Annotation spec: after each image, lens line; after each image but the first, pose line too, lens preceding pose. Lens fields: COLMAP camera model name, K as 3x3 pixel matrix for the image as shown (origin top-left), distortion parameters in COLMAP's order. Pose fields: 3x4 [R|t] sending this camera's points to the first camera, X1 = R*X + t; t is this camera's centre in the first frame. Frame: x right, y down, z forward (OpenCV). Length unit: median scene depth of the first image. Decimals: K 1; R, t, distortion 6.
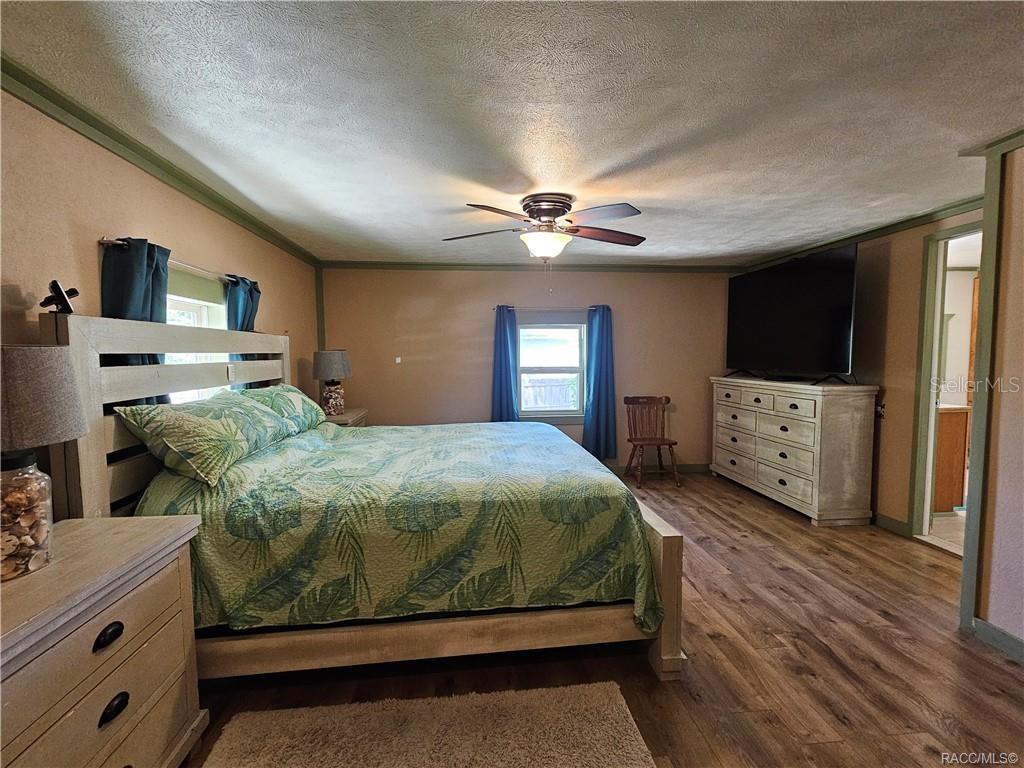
lens RADIAL K [[421.1, 0, 509.1], [0, 421.1, 387.8], [0, 0, 1]] dist [-0.000068, -0.000547]
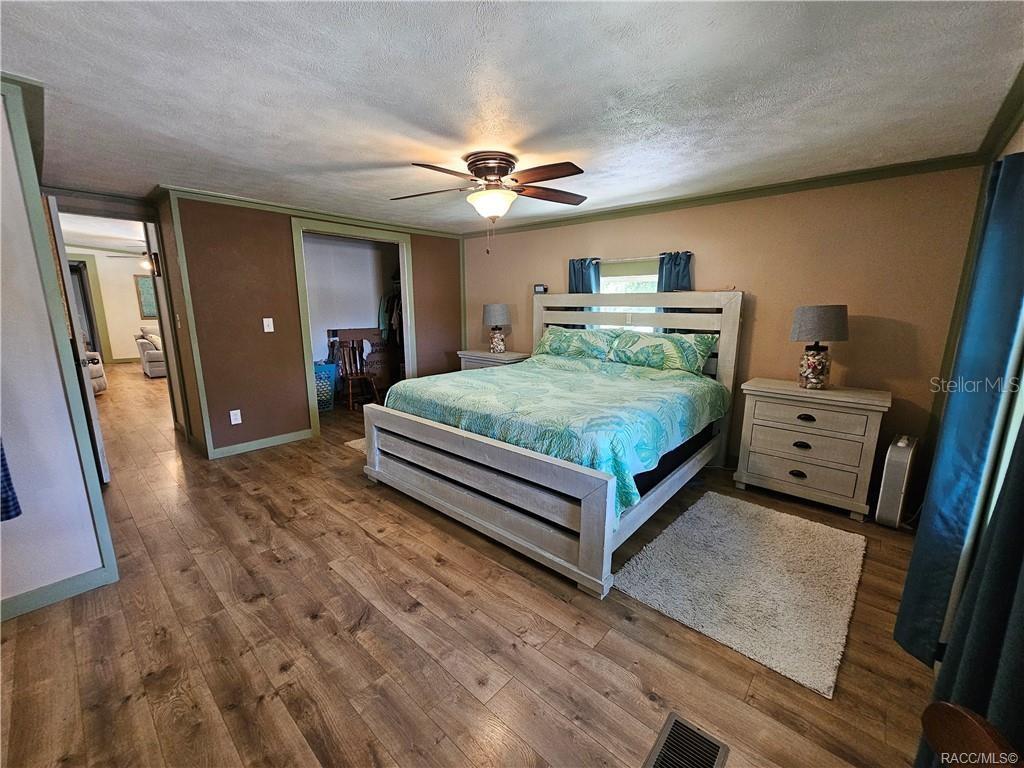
lens RADIAL K [[421.1, 0, 509.1], [0, 421.1, 387.8], [0, 0, 1]] dist [-0.000068, -0.000547]
pose [[-0.709370, 0.138473, -0.691100, 0.870406], [-0.059350, 0.965295, 0.254331, -0.172278], [0.702333, 0.221431, -0.676533, 1.897884]]
